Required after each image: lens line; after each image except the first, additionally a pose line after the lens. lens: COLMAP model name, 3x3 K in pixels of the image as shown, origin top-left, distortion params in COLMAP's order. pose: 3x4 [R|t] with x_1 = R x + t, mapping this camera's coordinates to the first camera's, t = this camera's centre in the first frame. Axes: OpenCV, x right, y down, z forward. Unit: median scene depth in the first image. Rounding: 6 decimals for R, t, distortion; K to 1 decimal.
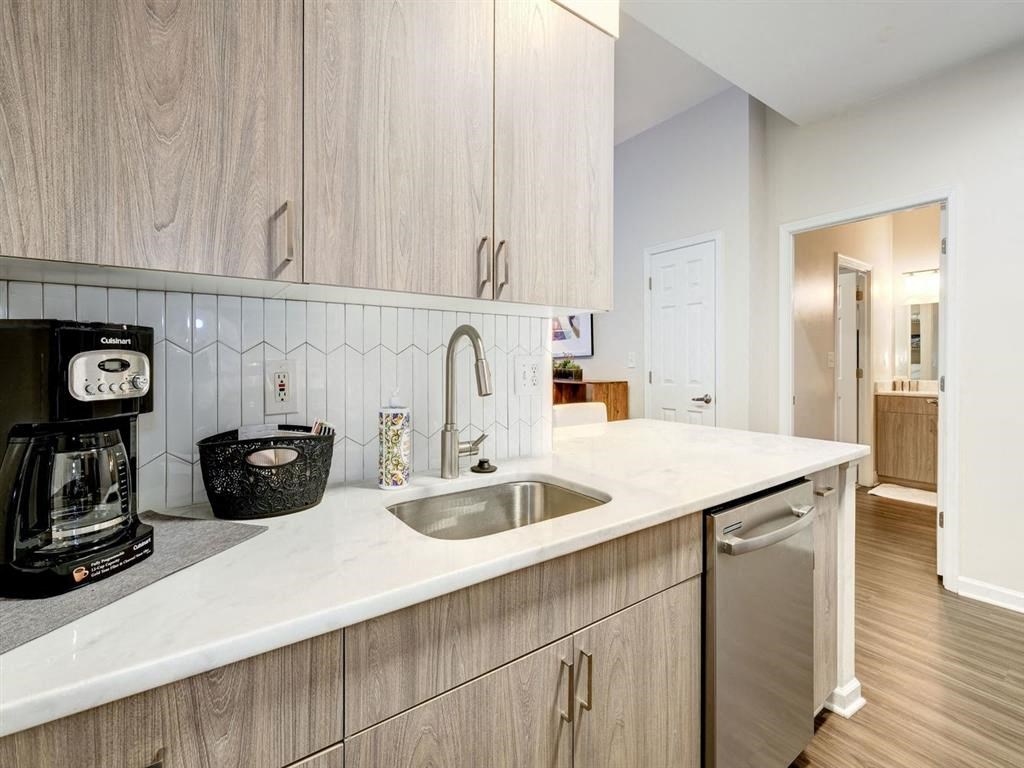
lens RADIAL K [[464.3, 0, 507.2], [0, 464.3, 372.8], [0, 0, 1]] dist [-0.005598, -0.000510]
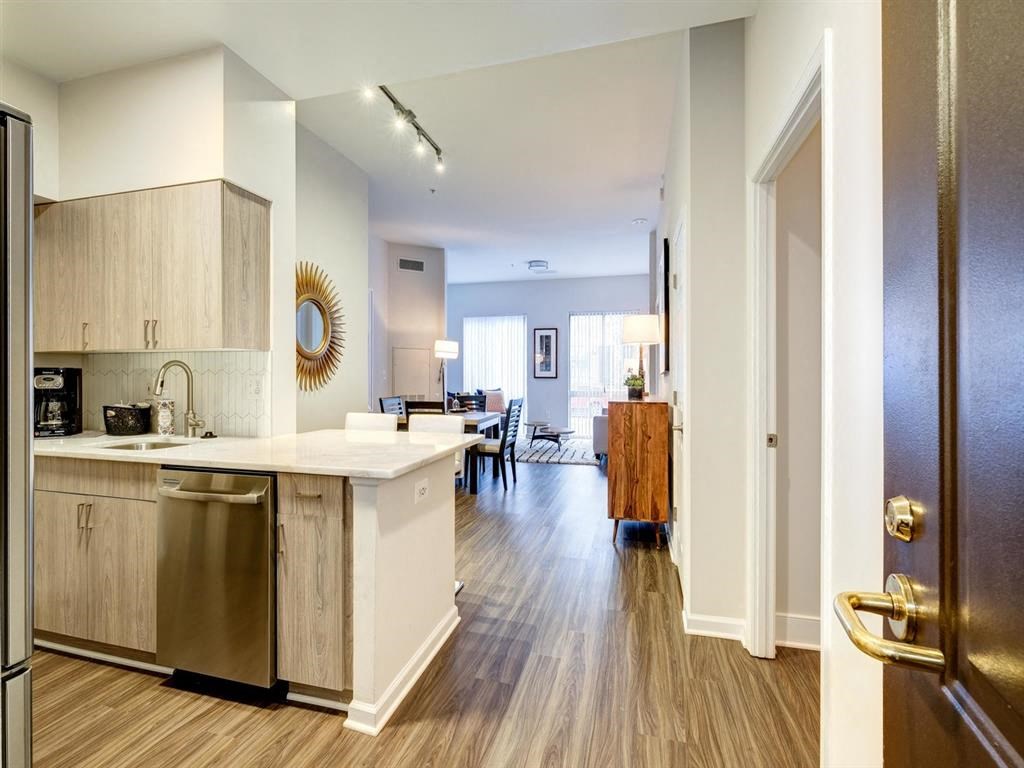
lens RADIAL K [[464.3, 0, 507.2], [0, 464.3, 372.8], [0, 0, 1]] dist [-0.005598, -0.000510]
pose [[0.634854, 0.001010, -0.772632, 2.939156], [-0.017969, 0.999748, -0.013458, -0.056928], [0.772423, 0.022427, 0.634712, 1.018927]]
